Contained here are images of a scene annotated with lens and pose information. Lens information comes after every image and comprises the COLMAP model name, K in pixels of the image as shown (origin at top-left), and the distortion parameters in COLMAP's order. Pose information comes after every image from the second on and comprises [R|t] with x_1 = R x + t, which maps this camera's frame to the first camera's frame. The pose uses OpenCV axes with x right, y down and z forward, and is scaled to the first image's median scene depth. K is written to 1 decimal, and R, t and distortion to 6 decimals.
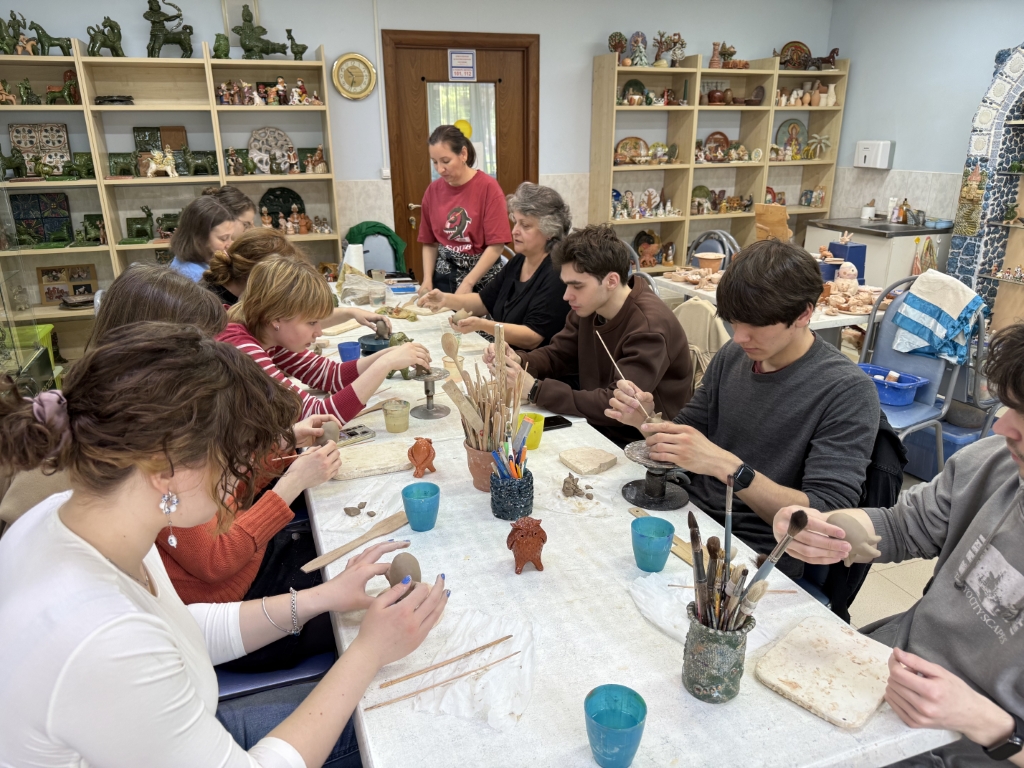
lens RADIAL K [[713.0, 0, 512.0], [0, 713.0, 384.0], [0, 0, 1]] dist [0.005706, 0.002334]
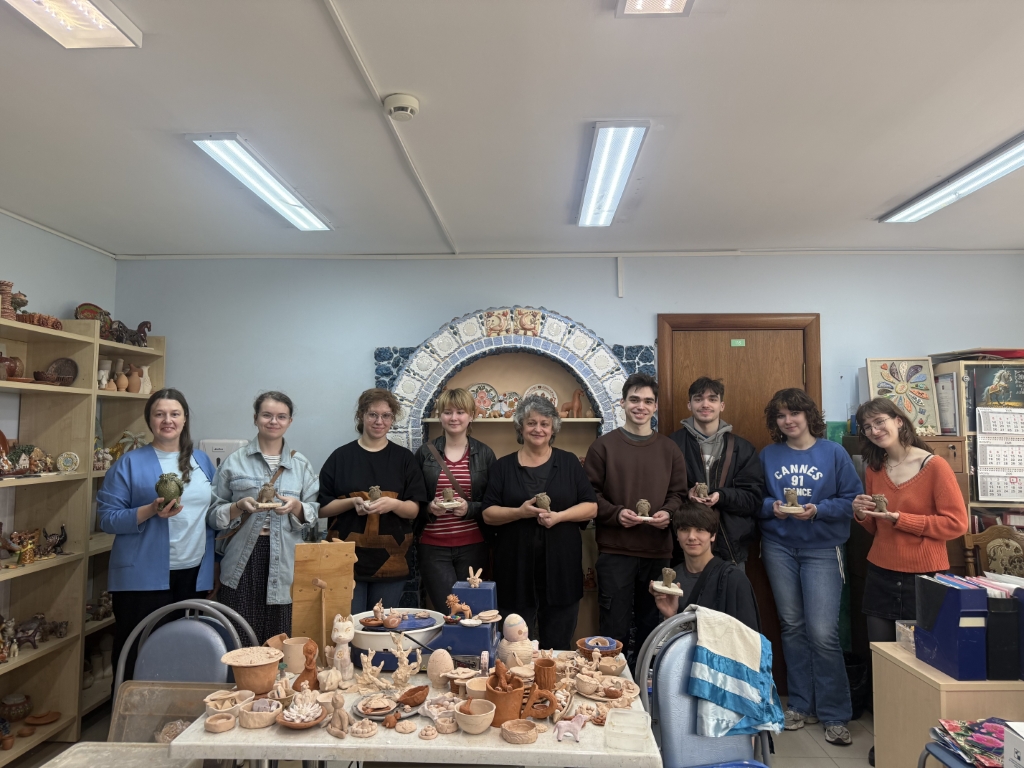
lens RADIAL K [[713.0, 0, 512.0], [0, 713.0, 384.0], [0, 0, 1]] dist [0.005706, 0.002334]
pose [[0.370070, 0.063794, 0.926811, -0.108185], [0.301964, 0.935207, -0.184945, -0.186653], [-0.878559, 0.348306, 0.326828, 0.531842]]
